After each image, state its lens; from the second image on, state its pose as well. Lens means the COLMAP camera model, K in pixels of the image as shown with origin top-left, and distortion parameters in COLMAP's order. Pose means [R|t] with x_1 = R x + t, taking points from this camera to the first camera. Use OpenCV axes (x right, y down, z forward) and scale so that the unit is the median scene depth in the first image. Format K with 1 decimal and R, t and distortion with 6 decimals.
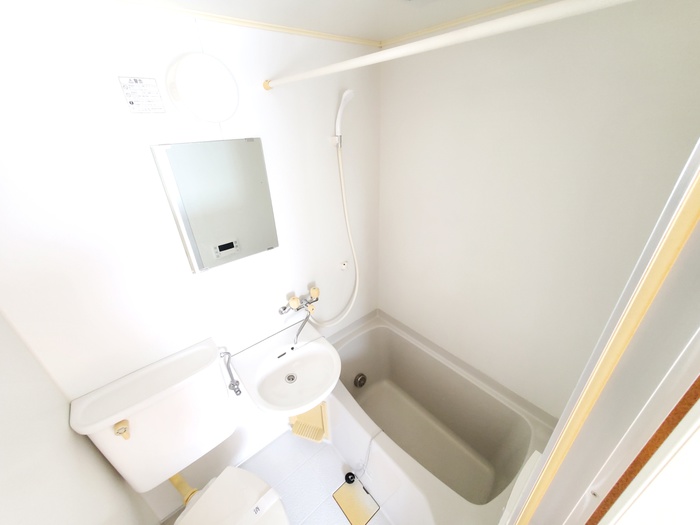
lens RADIAL K [[275.7, 0, 348.1], [0, 275.7, 258.6], [0, 0, 1]] dist [0.007124, 0.000467]
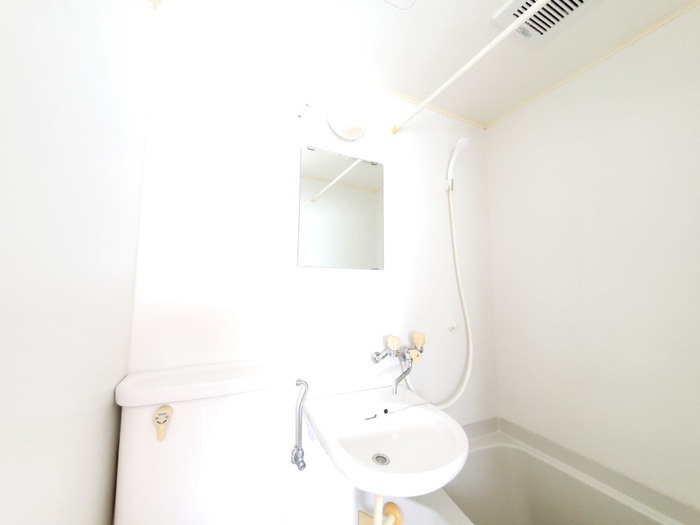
lens RADIAL K [[275.7, 0, 348.1], [0, 275.7, 258.6], [0, 0, 1]] dist [0.007124, 0.000467]
pose [[0.964590, 0.020520, -0.262953, -0.115317], [-0.156421, 0.847225, -0.507683, 0.360000], [0.212363, 0.530838, 0.820435, 0.196790]]
